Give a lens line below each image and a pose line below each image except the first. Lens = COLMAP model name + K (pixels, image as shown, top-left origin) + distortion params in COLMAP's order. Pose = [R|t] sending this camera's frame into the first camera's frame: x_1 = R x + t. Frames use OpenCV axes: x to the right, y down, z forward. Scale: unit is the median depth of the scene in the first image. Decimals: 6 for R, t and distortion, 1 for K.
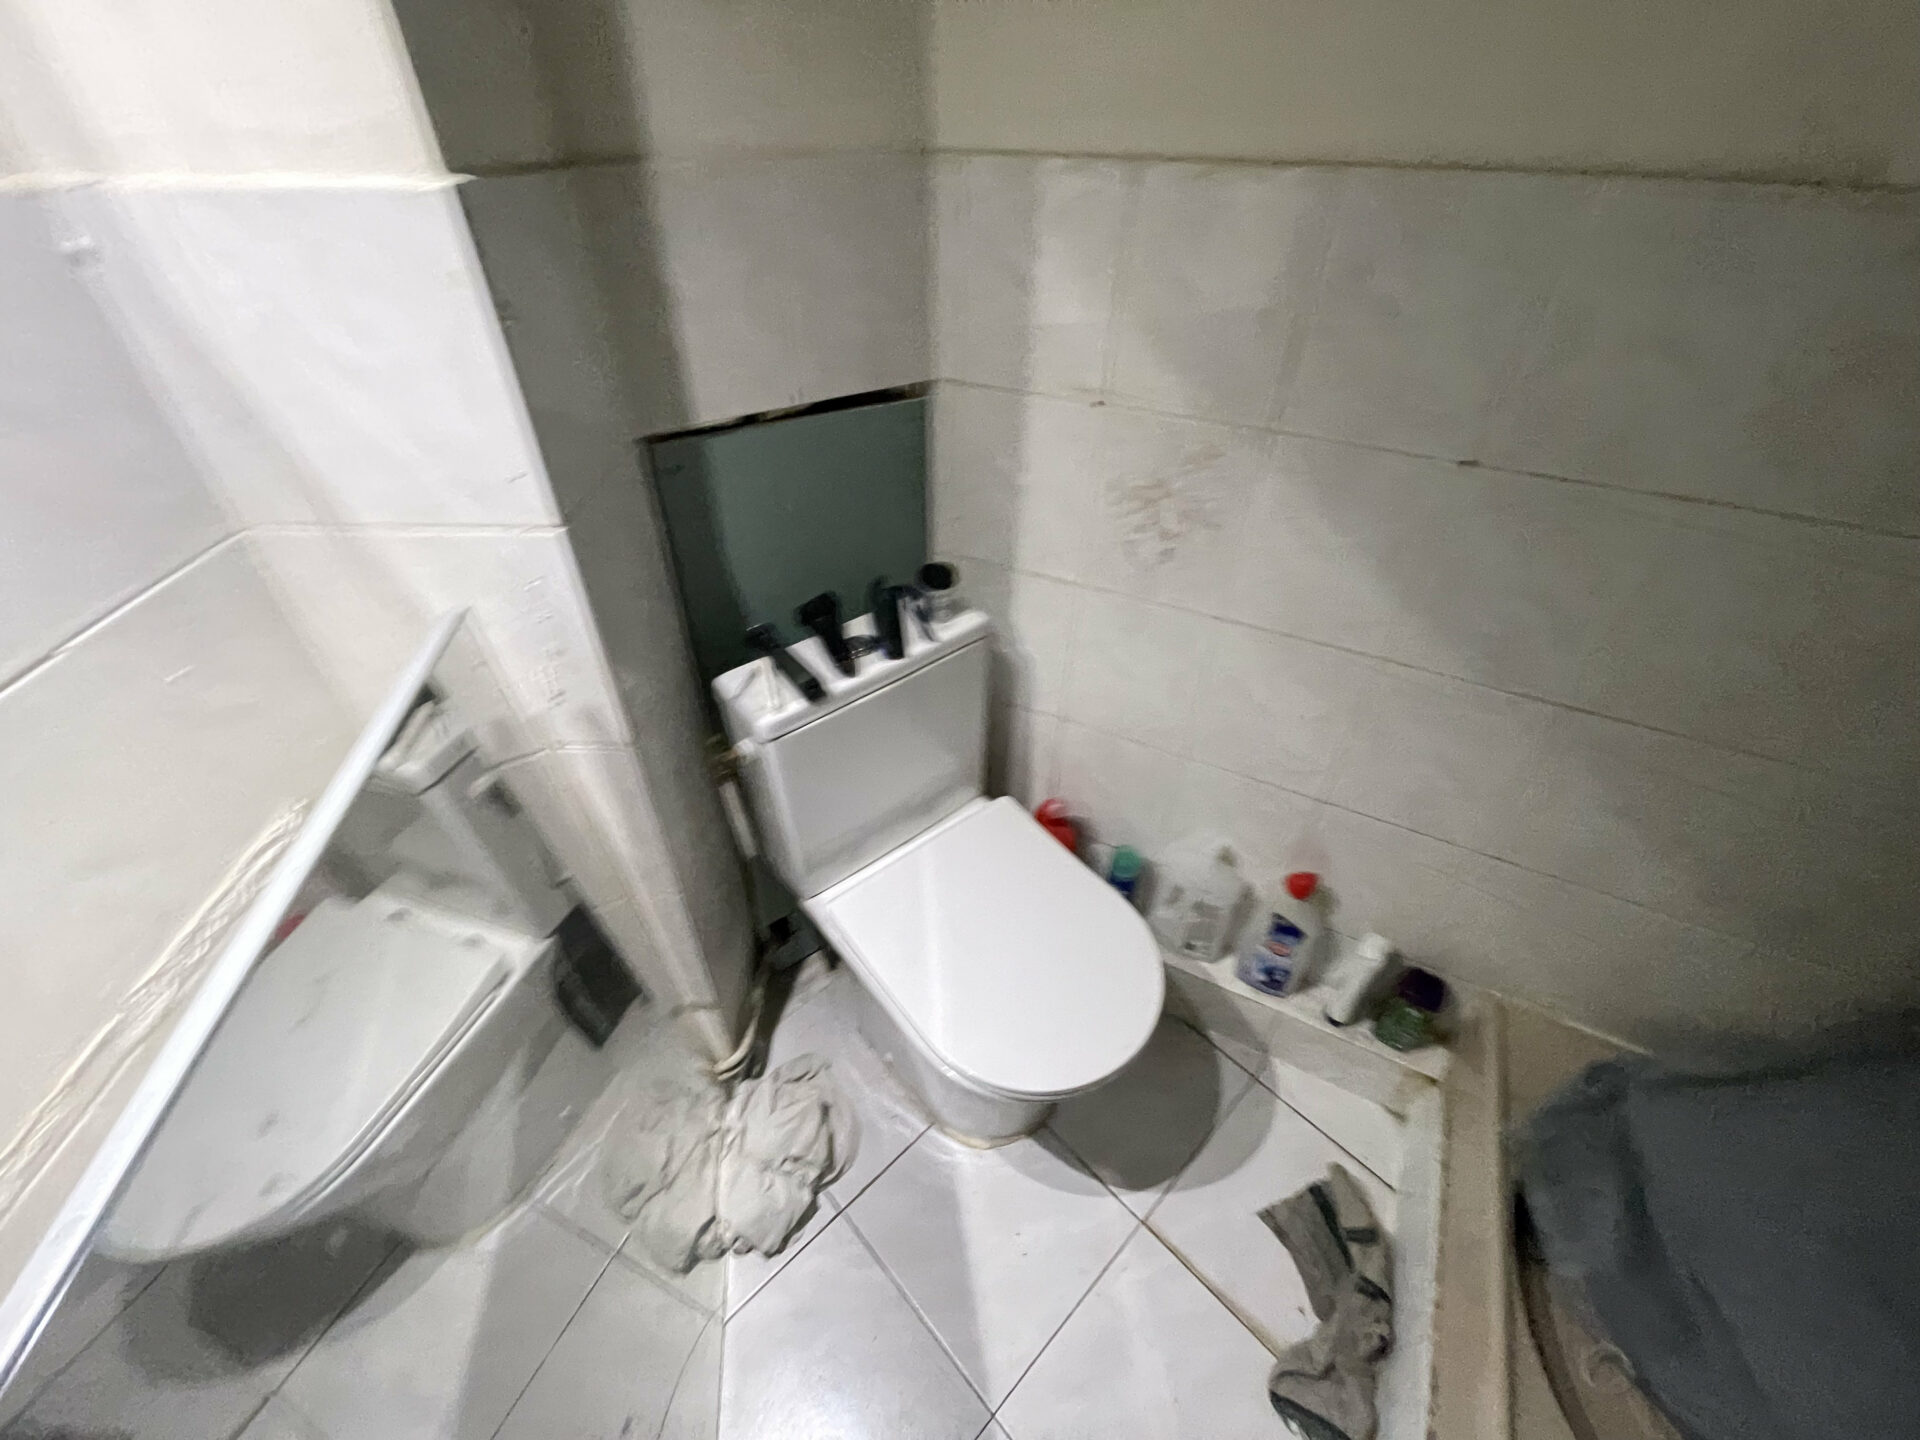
lens RADIAL K [[765.8, 0, 949.4], [0, 765.8, 726.4], [0, 0, 1]] dist [-0.000158, 0.000163]
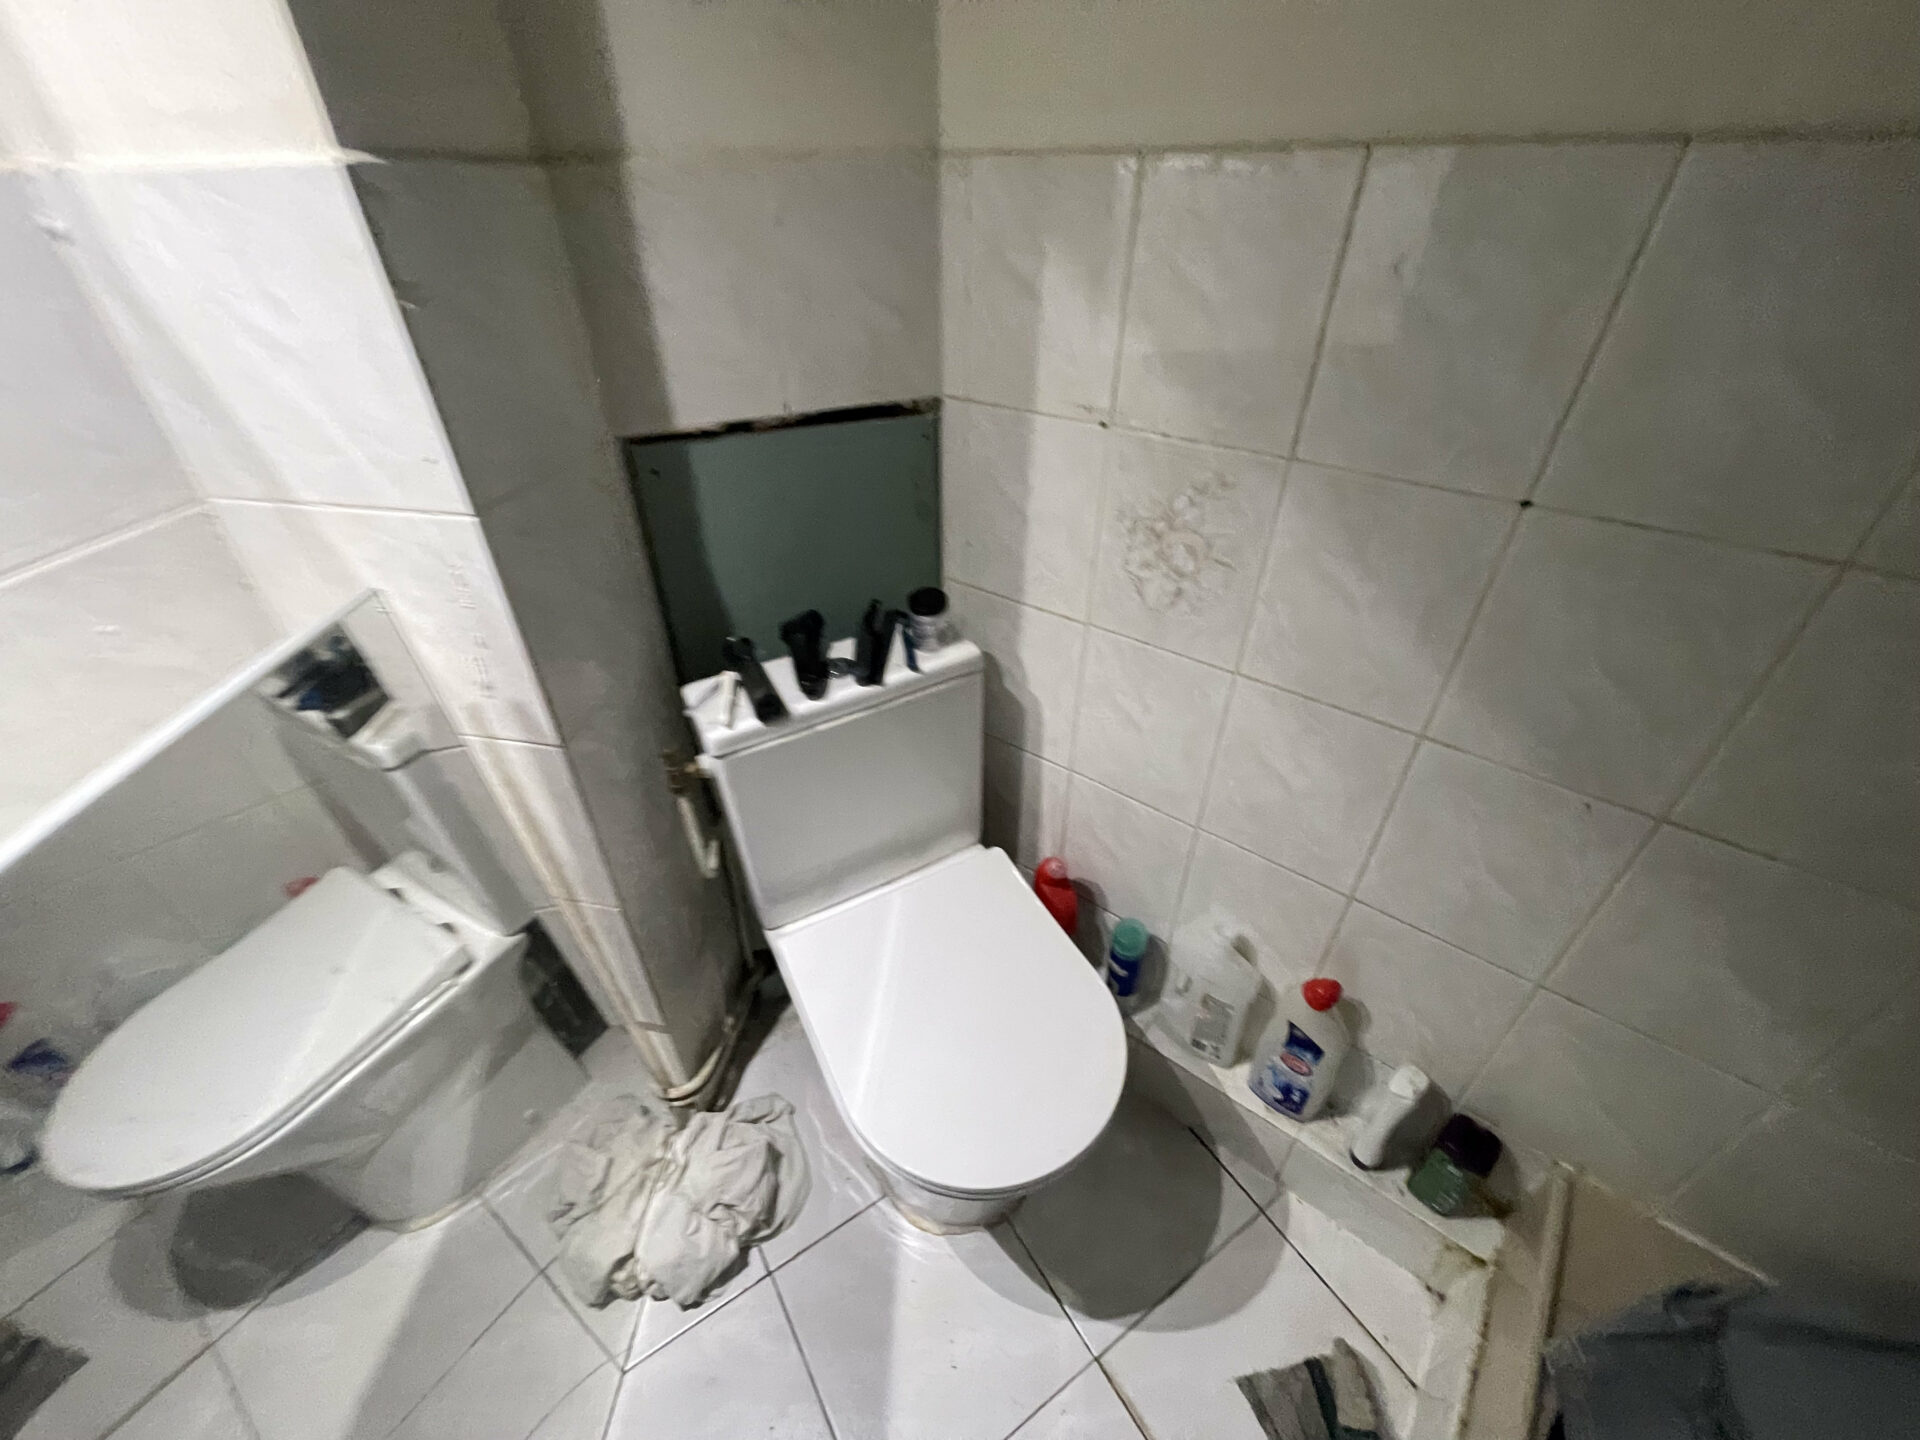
lens RADIAL K [[773.8, 0, 949.4], [0, 773.8, 727.2], [0, 0, 1]] dist [0.000475, 0.000266]
pose [[0.983254, 0.097914, -0.153700, 0.156089], [-0.105422, 0.993563, -0.041458, -0.007376], [0.148651, 0.056967, 0.987248, 0.072939]]
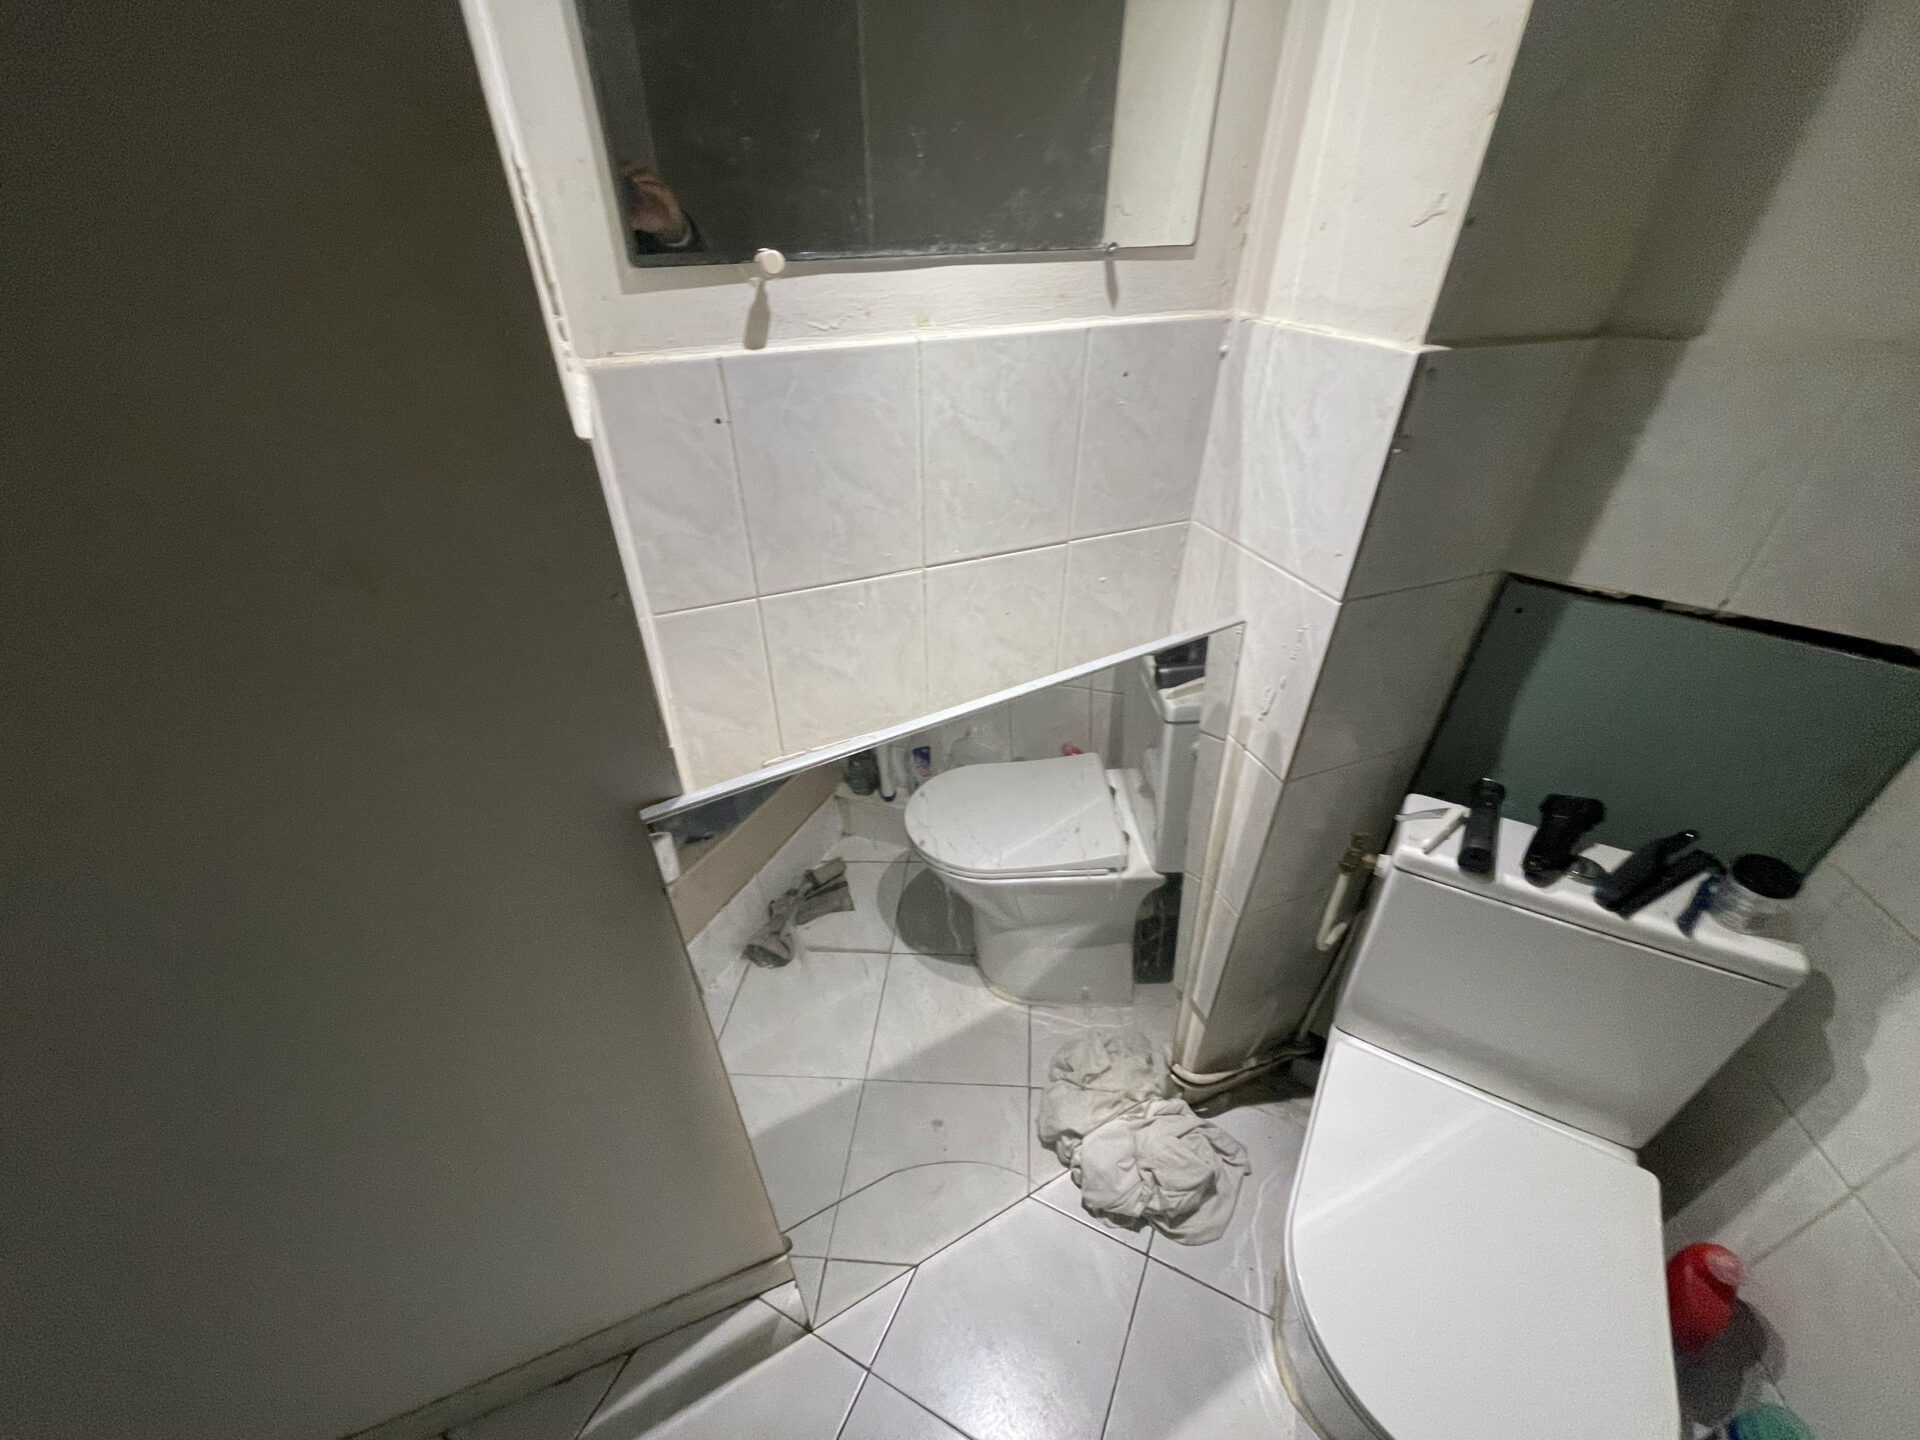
lens RADIAL K [[771.3, 0, 945.3], [0, 771.3, 729.4], [0, 0, 1]] dist [0.000003, 0.000307]
pose [[0.339761, 0.535642, -0.773078, 0.198589], [-0.582905, 0.764998, 0.273861, -0.041964], [0.738094, 0.357584, 0.572145, -0.060990]]
